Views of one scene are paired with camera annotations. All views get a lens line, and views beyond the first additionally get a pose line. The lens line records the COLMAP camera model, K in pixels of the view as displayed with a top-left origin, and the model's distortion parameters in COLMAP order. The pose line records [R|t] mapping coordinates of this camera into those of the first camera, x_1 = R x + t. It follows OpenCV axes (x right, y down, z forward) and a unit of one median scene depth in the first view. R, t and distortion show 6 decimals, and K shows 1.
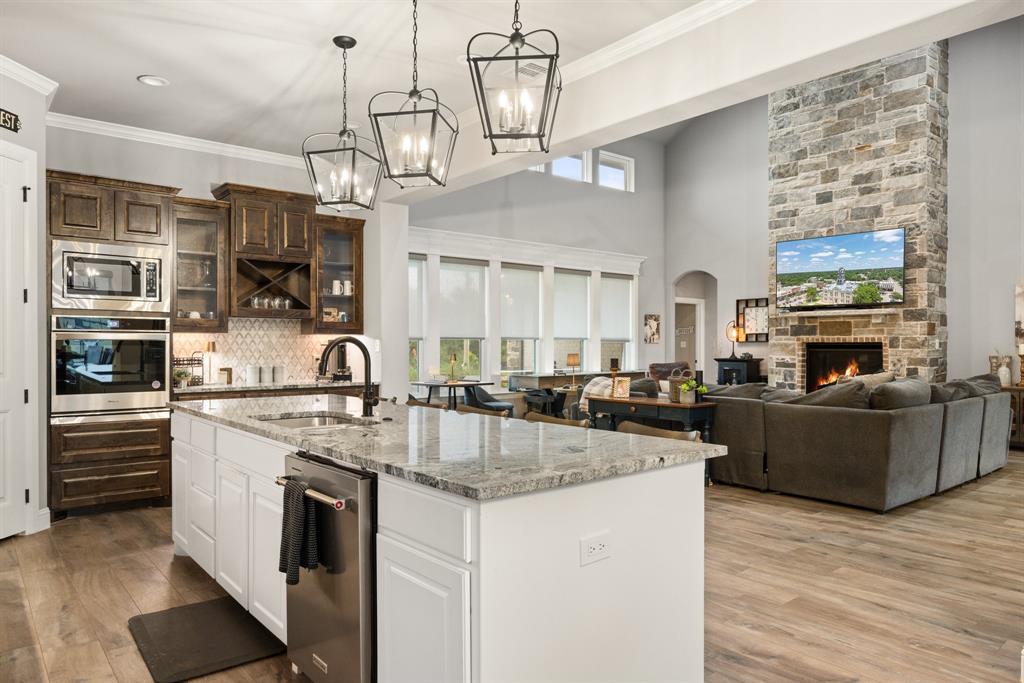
lens RADIAL K [[666.2, 0, 517.9], [0, 666.2, 352.4], [0, 0, 1]] dist [-0.003526, -0.001480]
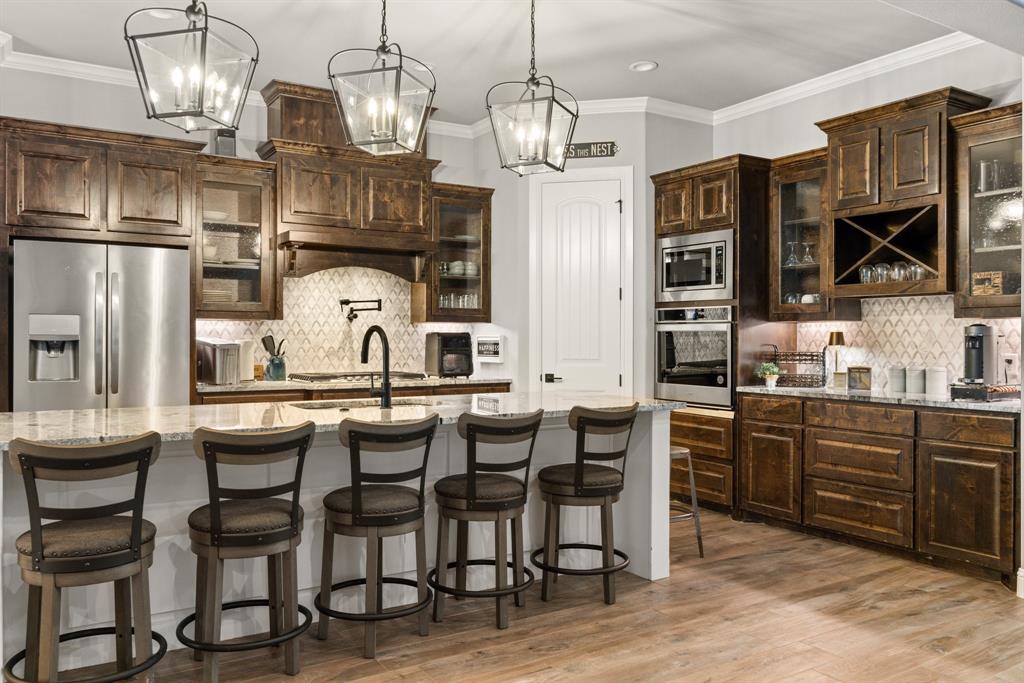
lens RADIAL K [[789.8, 0, 513.1], [0, 789.8, 342.5], [0, 0, 1]] dist [-0.001780, -0.000233]
pose [[-0.136979, 0.000949, -0.990574, 0.490803], [-0.015066, 0.999882, 0.003041, -0.001368], [0.990459, 0.015341, -0.136948, 0.759038]]
